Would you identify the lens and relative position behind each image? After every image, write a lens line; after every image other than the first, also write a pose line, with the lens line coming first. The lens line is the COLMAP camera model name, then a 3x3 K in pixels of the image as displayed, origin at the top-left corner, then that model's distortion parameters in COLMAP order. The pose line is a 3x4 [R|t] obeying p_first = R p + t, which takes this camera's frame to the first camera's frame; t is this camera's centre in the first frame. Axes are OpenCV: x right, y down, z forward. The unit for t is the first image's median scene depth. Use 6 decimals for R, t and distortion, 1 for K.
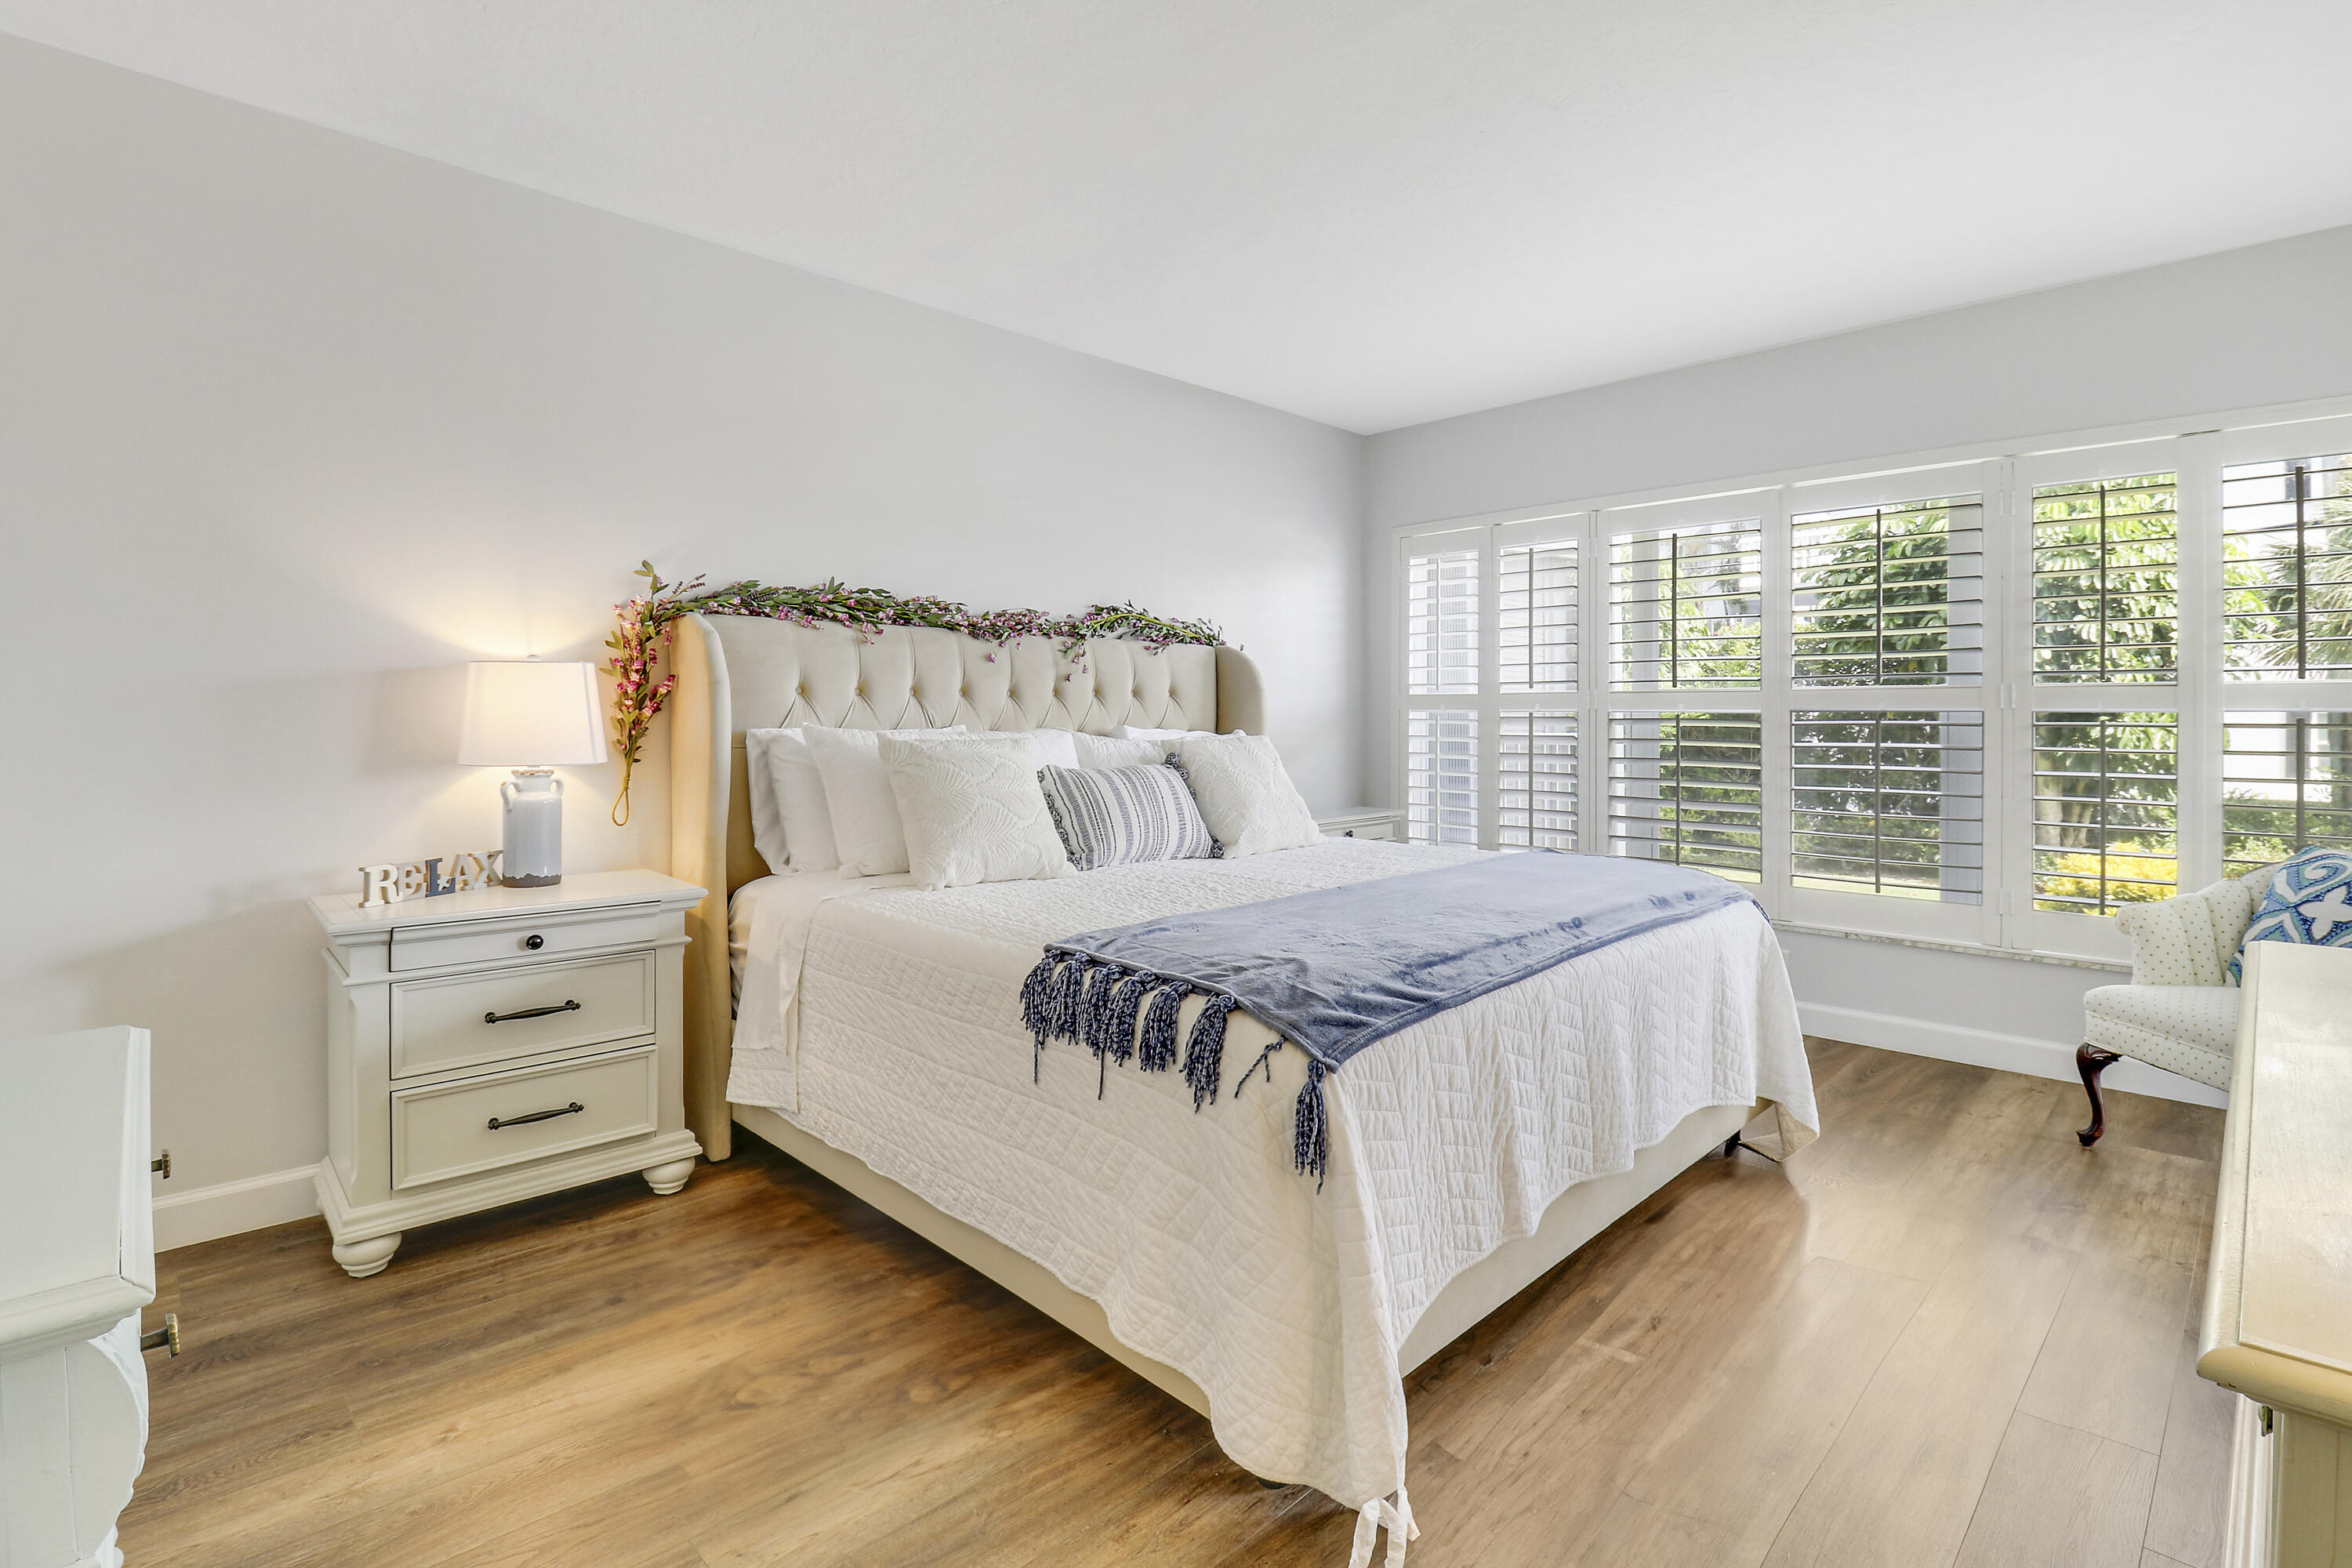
lens RADIAL K [[1097.7, 0, 1192.5], [0, 1097.7, 754.5], [0, 0, 1]] dist [0.000801, -0.011970]
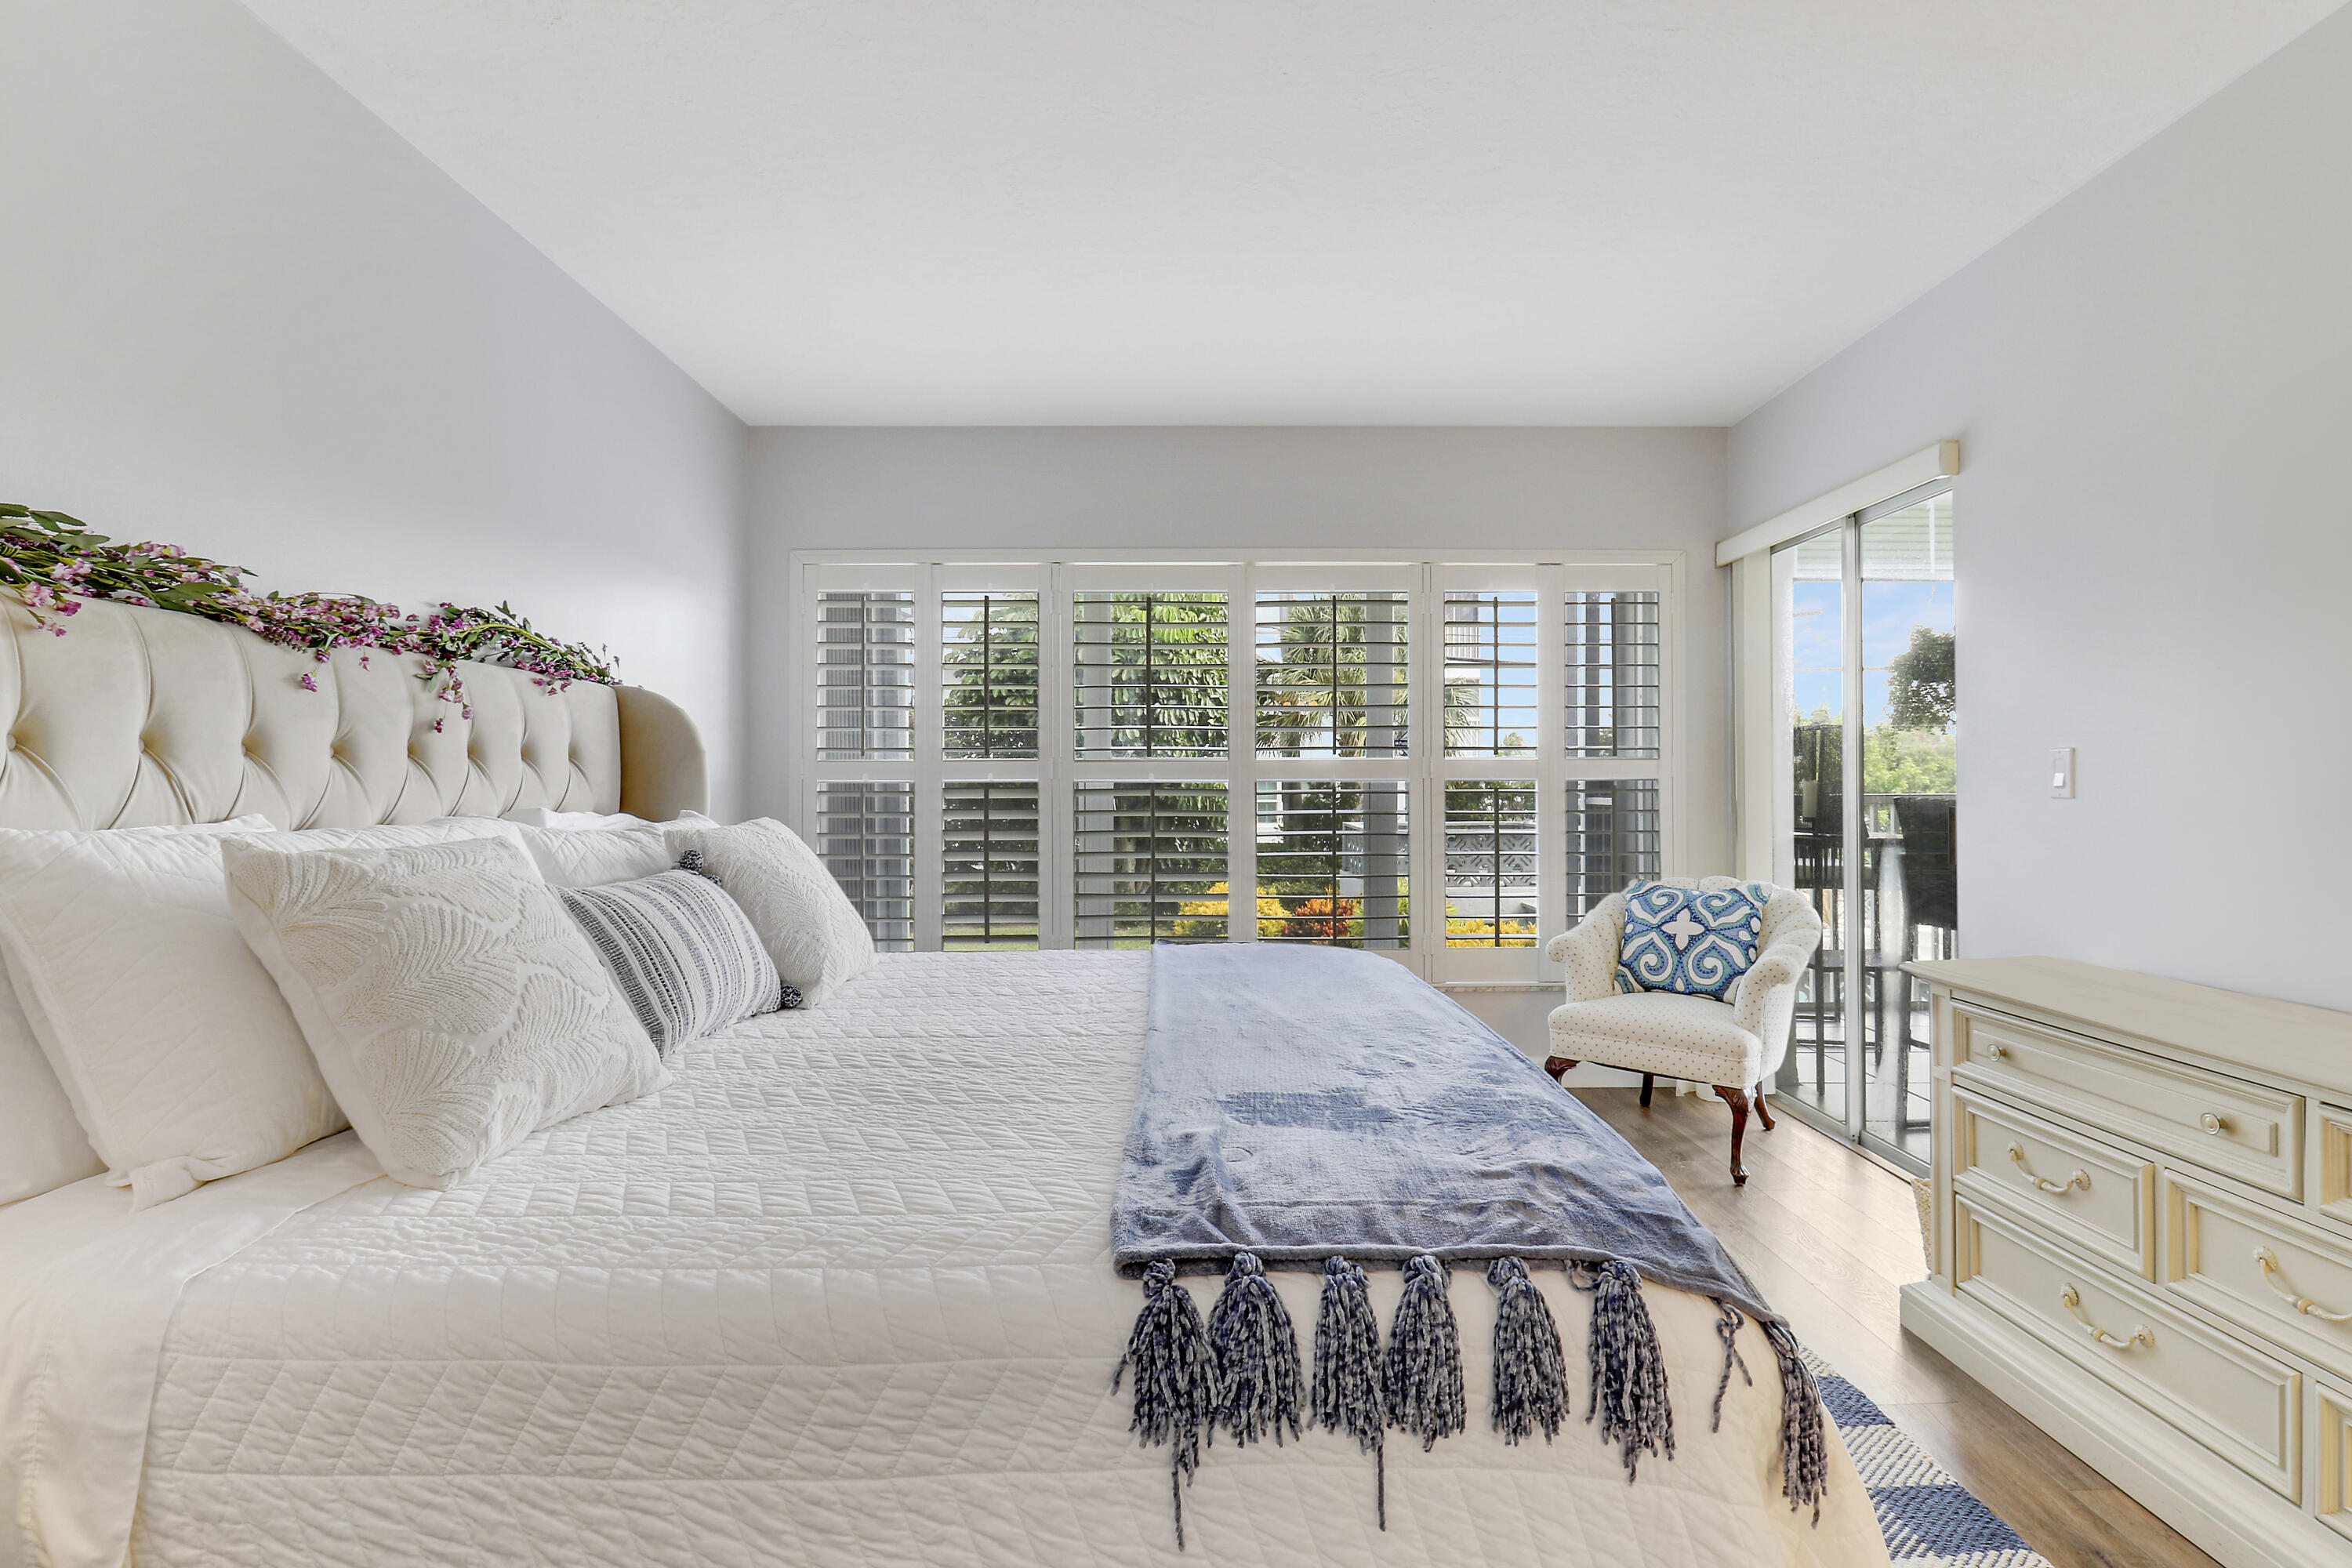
lens RADIAL K [[1098.1, 0, 1185.8], [0, 1098.1, 785.6], [0, 0, 1]] dist [0.004026, -0.011745]
pose [[0.697264, -0.005934, 0.716790, -0.267641], [0.028681, 0.999396, -0.019627, -0.017629], [-0.716241, 0.034244, 0.697013, 0.350803]]
